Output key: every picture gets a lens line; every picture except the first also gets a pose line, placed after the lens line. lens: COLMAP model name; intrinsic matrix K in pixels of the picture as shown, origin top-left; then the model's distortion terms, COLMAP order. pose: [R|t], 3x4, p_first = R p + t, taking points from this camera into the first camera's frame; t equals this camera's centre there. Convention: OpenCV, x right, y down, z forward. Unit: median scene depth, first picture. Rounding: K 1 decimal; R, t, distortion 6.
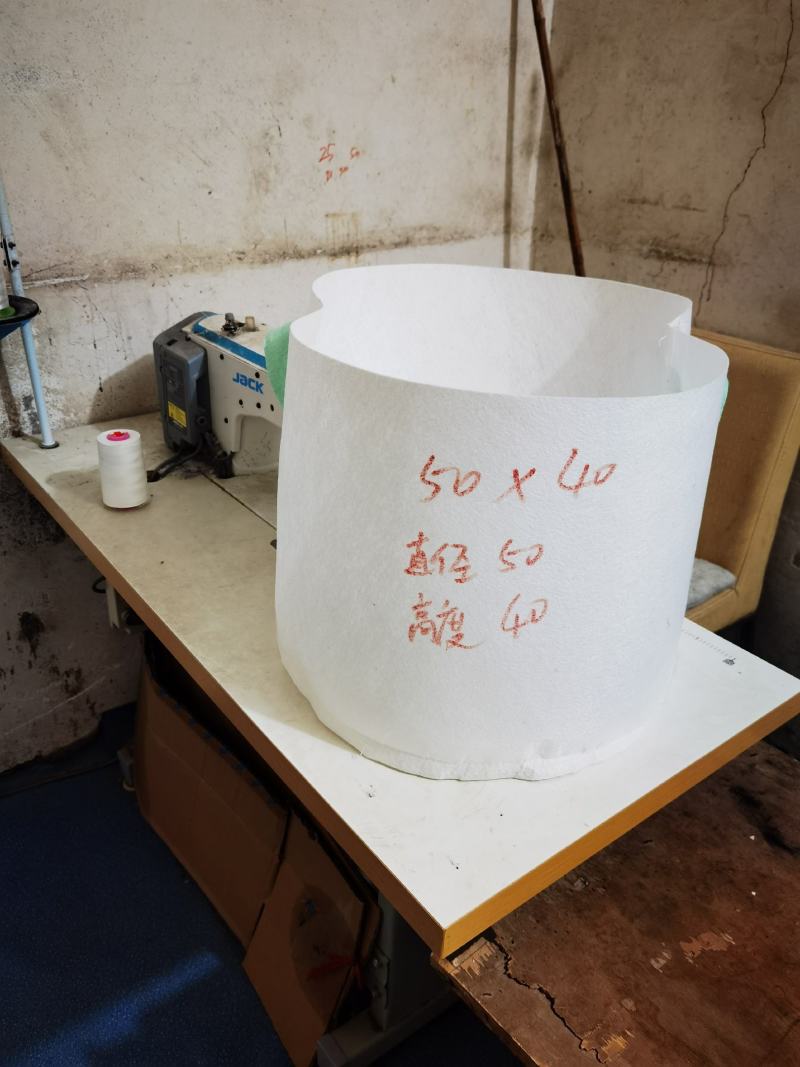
lens RADIAL K [[872.7, 0, 396.6], [0, 872.7, 532.2], [0, 0, 1]] dist [0.025901, -0.037746]
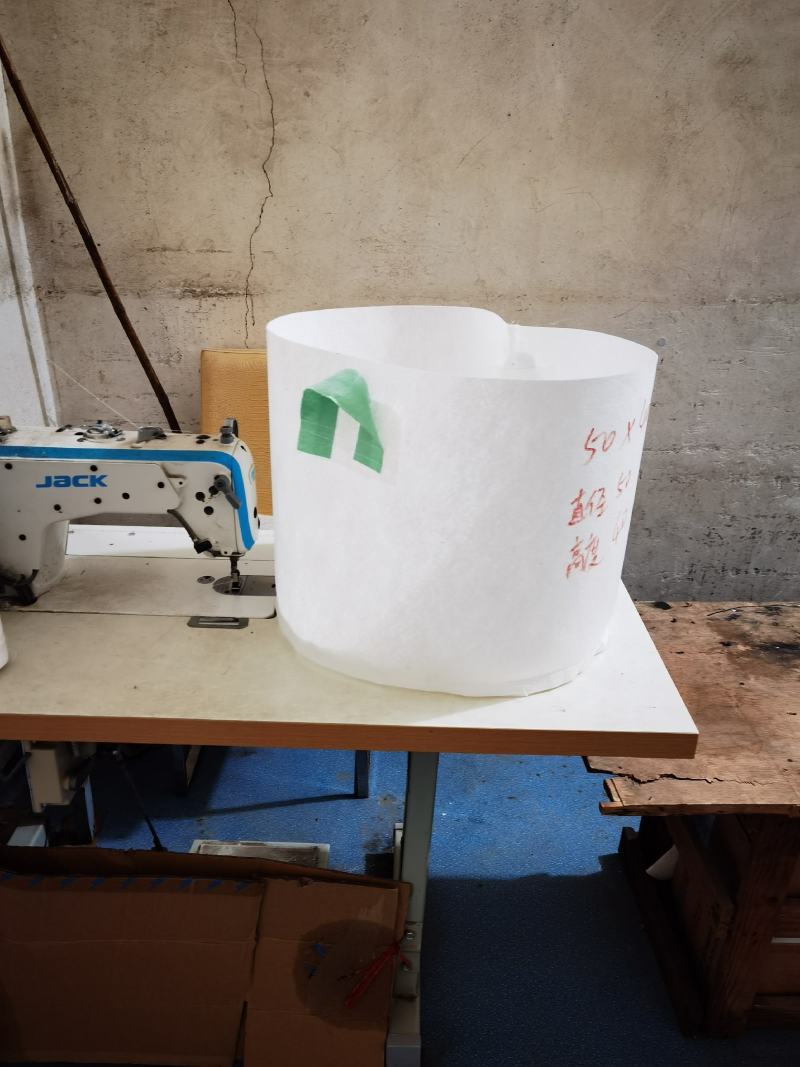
lens RADIAL K [[872.7, 0, 394.8], [0, 872.7, 537.3], [0, 0, 1]] dist [0.025901, -0.037746]
pose [[0.598609, -0.334105, 0.728040, -0.518432], [0.357833, 0.924675, 0.130125, -0.094428], [-0.716675, 0.182622, 0.673072, 0.139775]]
